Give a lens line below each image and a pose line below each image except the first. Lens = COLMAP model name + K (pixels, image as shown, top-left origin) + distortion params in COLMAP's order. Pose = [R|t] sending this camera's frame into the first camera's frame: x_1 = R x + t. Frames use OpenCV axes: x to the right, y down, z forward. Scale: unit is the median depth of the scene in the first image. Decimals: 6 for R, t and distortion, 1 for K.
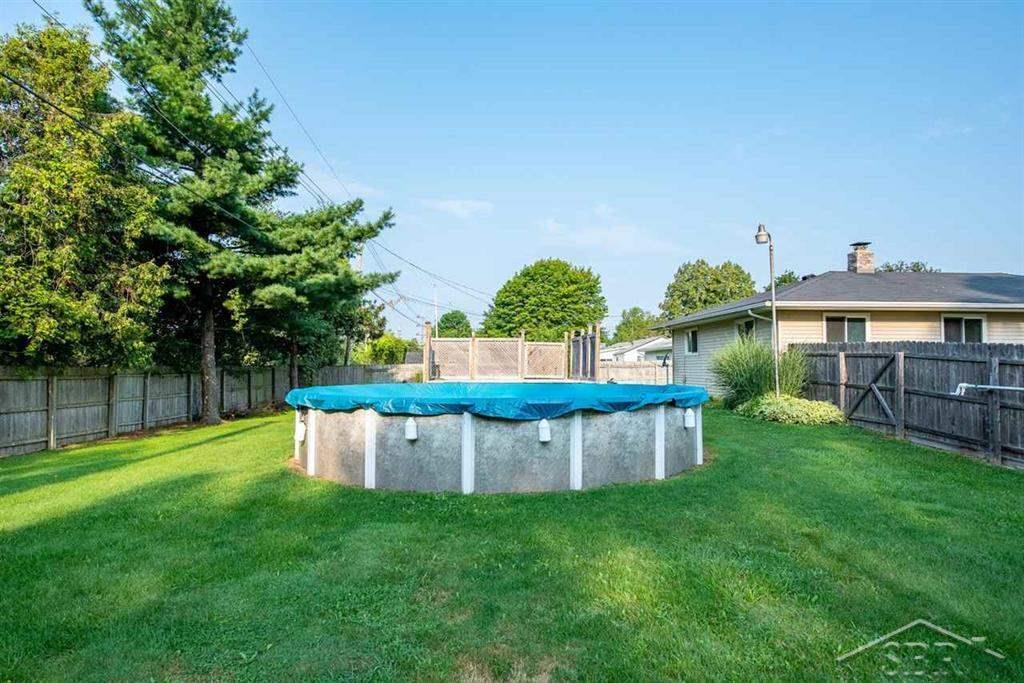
lens RADIAL K [[584.1, 0, 512.4], [0, 584.1, 349.0], [0, 0, 1]] dist [0.000343, 0.000247]
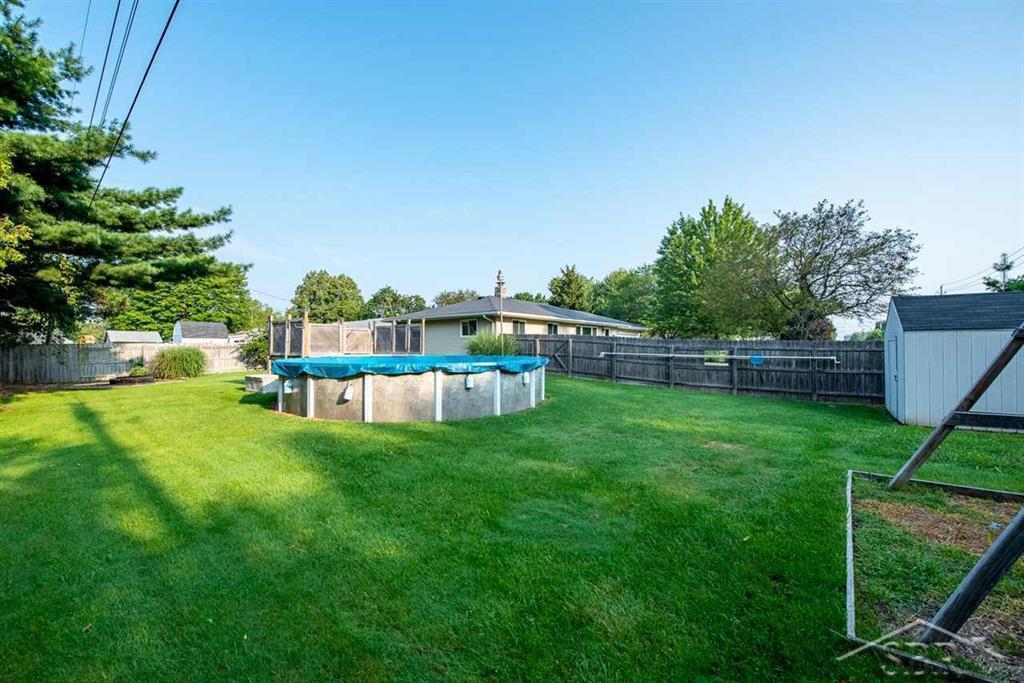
lens RADIAL K [[405.5, 0, 512.9], [0, 405.5, 339.7], [0, 0, 1]] dist [-0.014850, -0.000396]
pose [[0.682332, 0.013700, 0.730914, -0.461014], [-0.021932, 0.999758, 0.001735, 0.007261], [-0.730714, -0.017214, 0.682467, 0.066470]]
